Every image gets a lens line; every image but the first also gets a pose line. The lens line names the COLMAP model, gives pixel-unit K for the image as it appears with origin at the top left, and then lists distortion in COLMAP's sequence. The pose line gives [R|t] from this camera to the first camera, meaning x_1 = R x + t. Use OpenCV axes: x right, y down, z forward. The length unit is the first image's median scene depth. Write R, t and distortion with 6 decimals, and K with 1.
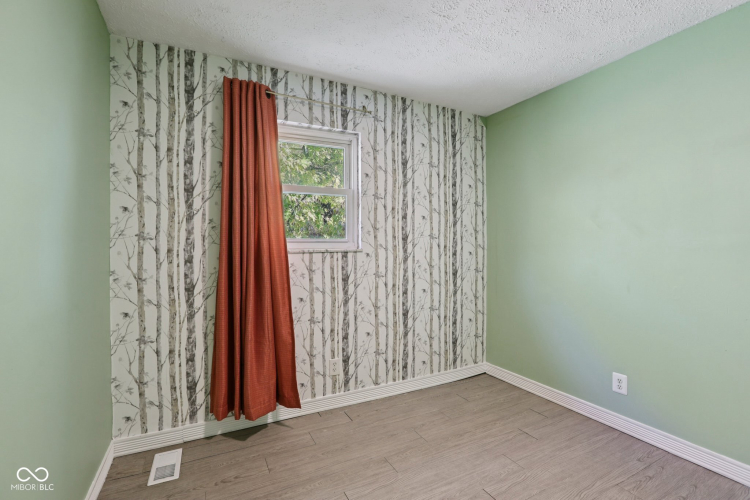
lens RADIAL K [[342.0, 0, 377.3], [0, 342.0, 246.7], [0, 0, 1]] dist [-0.045364, 0.013534]
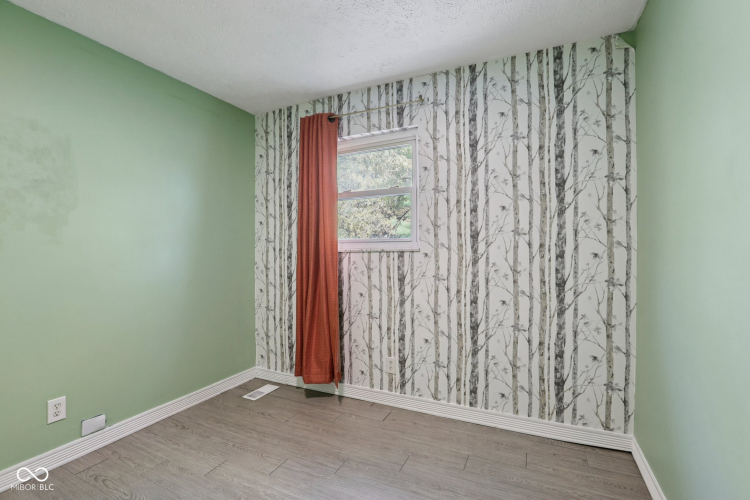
lens RADIAL K [[342.0, 0, 377.3], [0, 342.0, 246.7], [0, 0, 1]] dist [-0.045364, 0.013534]
pose [[0.608376, -0.001870, -0.793647, 0.644594], [0.005737, 0.999981, 0.002042, -0.001108], [0.793628, -0.005796, 0.608375, 0.347727]]
